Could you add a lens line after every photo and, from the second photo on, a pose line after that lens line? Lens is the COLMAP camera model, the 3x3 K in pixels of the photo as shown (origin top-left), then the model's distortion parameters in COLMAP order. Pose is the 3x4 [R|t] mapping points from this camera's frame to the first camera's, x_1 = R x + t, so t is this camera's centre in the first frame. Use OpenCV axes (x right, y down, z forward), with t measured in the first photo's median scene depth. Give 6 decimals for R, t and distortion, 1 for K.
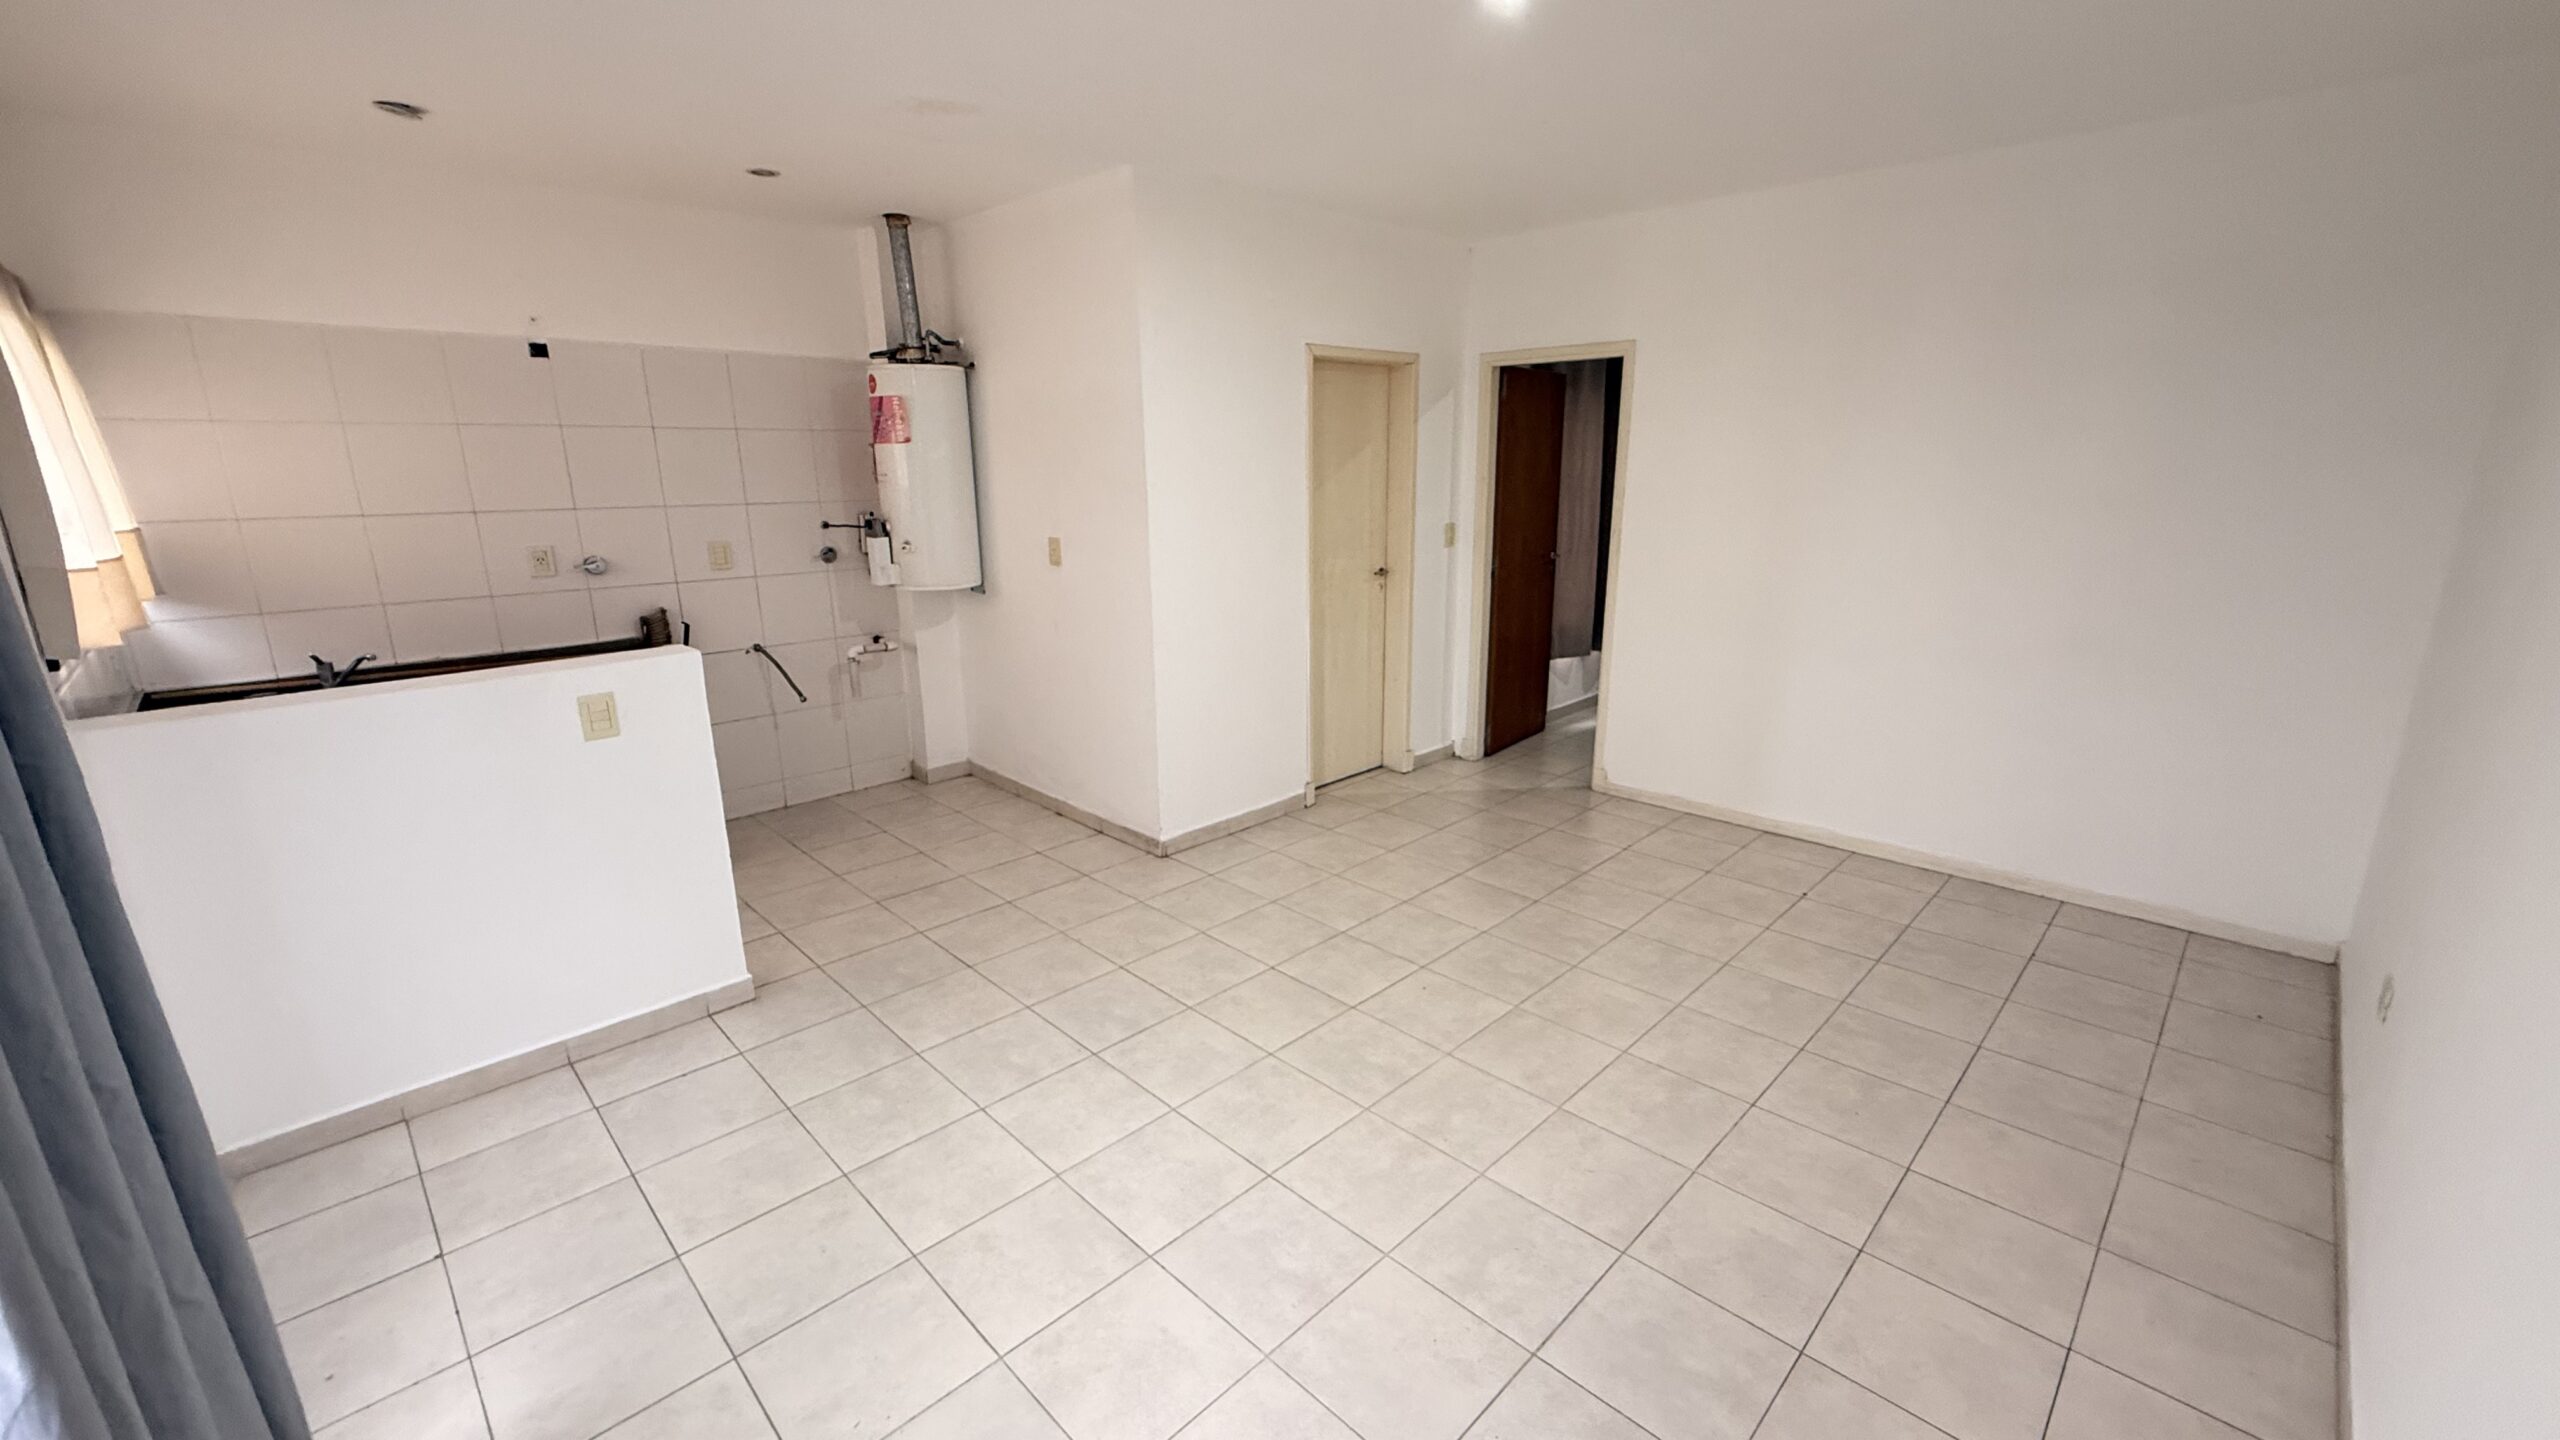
lens RADIAL K [[1014.1, 0, 1284.1], [0, 1014.1, 726.2], [0, 0, 1]] dist [-0.002208, -0.000173]
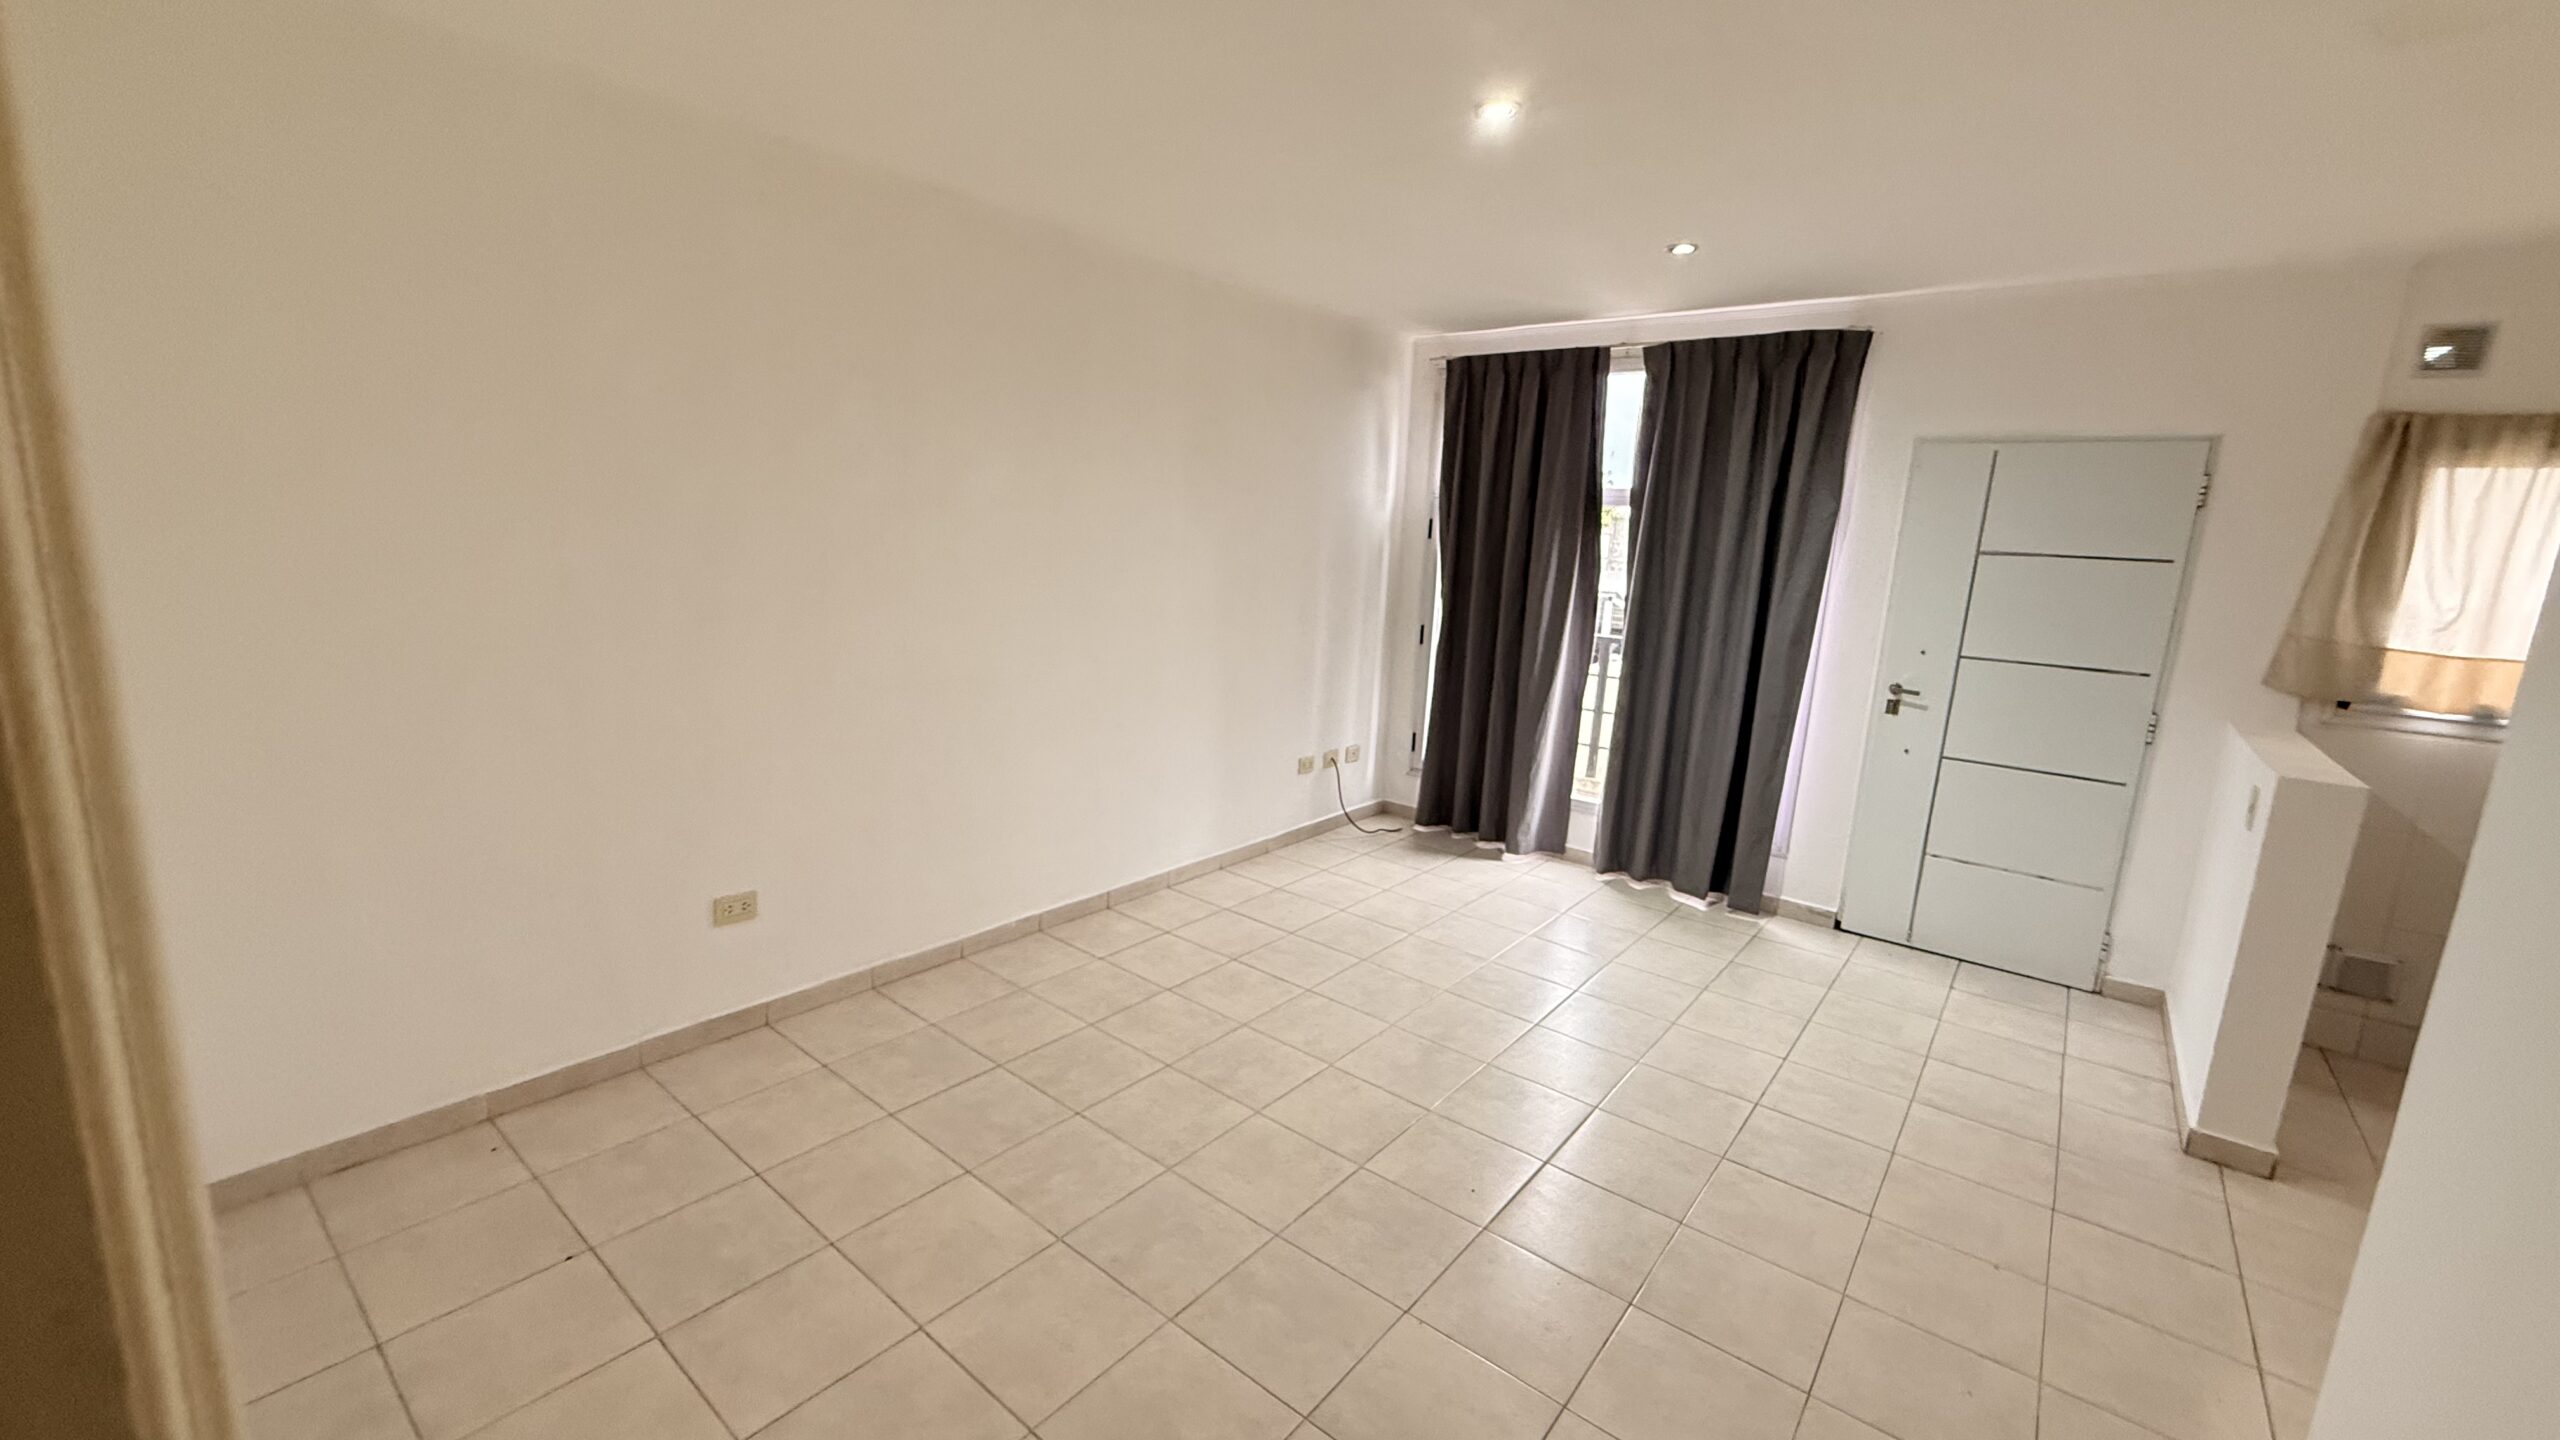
lens RADIAL K [[1014.1, 0, 1279.1], [0, 1014.1, 716.8], [0, 0, 1]] dist [-0.002208, -0.000173]
pose [[-0.993720, -0.022686, -0.109575, 0.380194], [-0.068564, 0.897326, 0.436011, -0.409218], [0.088433, 0.440785, -0.893246, 1.510533]]
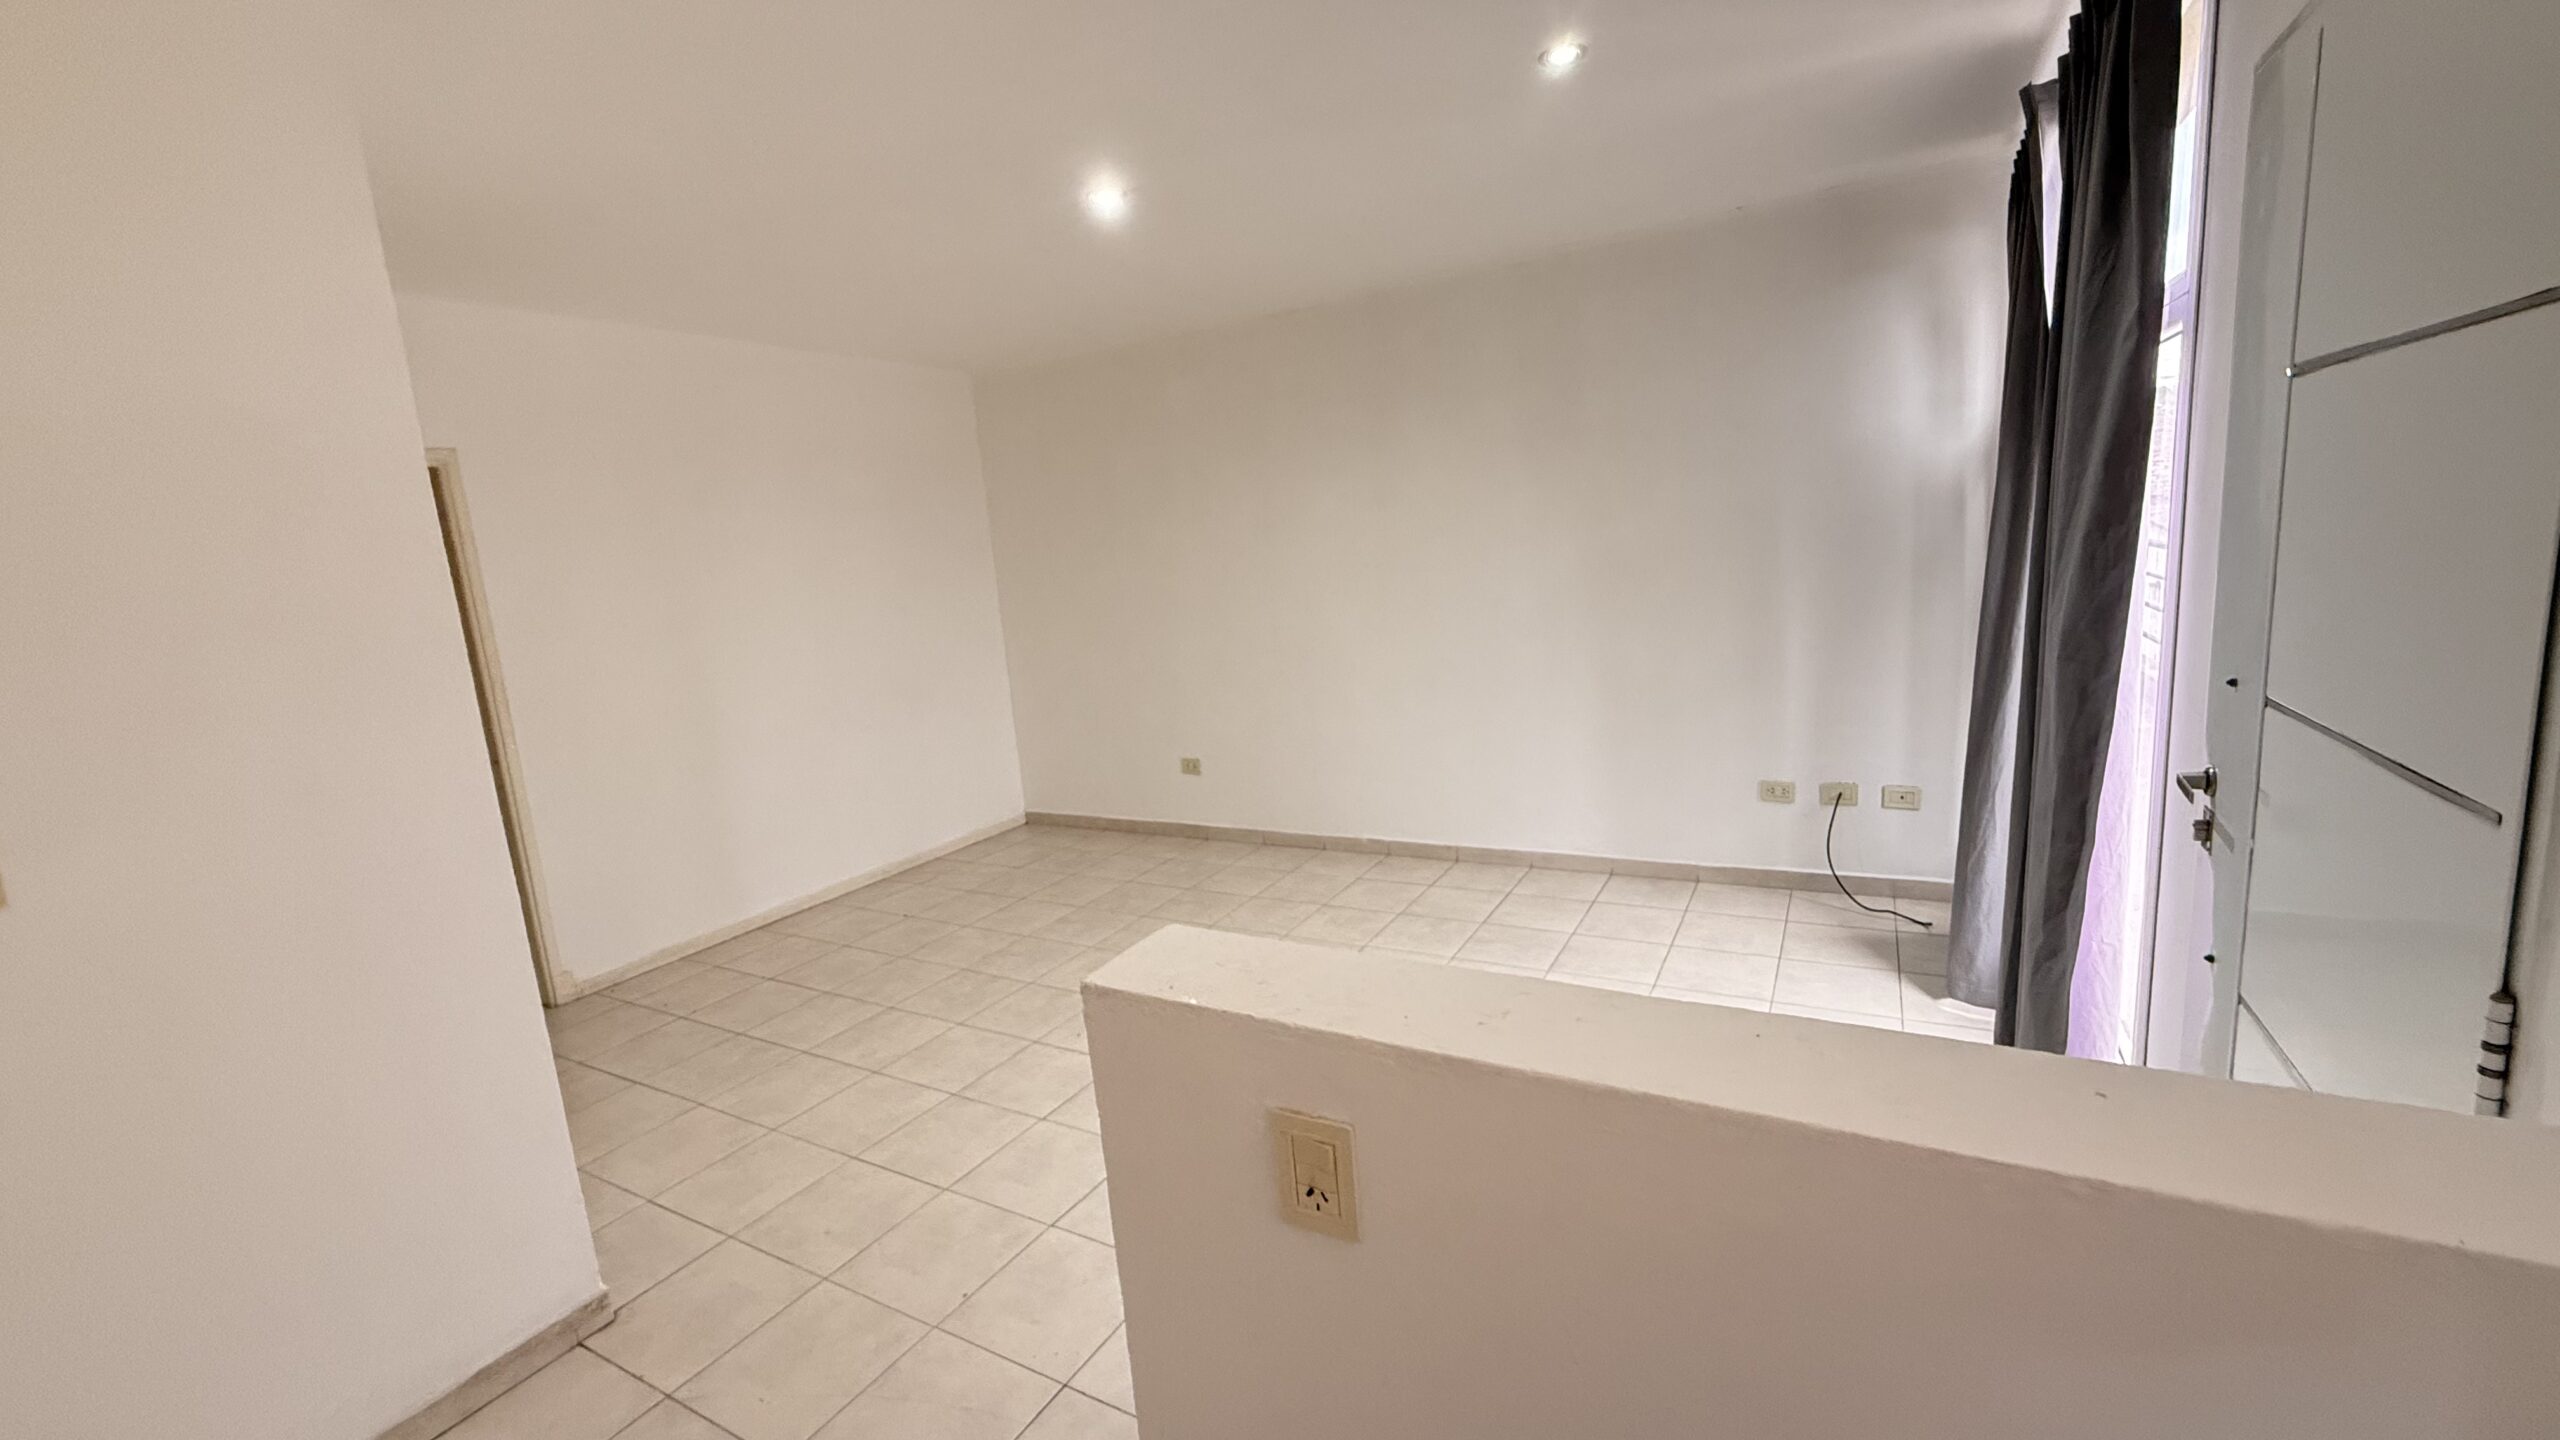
lens RADIAL K [[1014.1, 0, 1280.9], [0, 1014.1, 725.2], [0, 0, 1]] dist [-0.002208, -0.000173]
pose [[-0.267862, -0.137299, 0.953624, -0.851168], [0.327163, 0.918018, 0.224069, -0.195732], [-0.906209, 0.372010, -0.200983, 0.884790]]
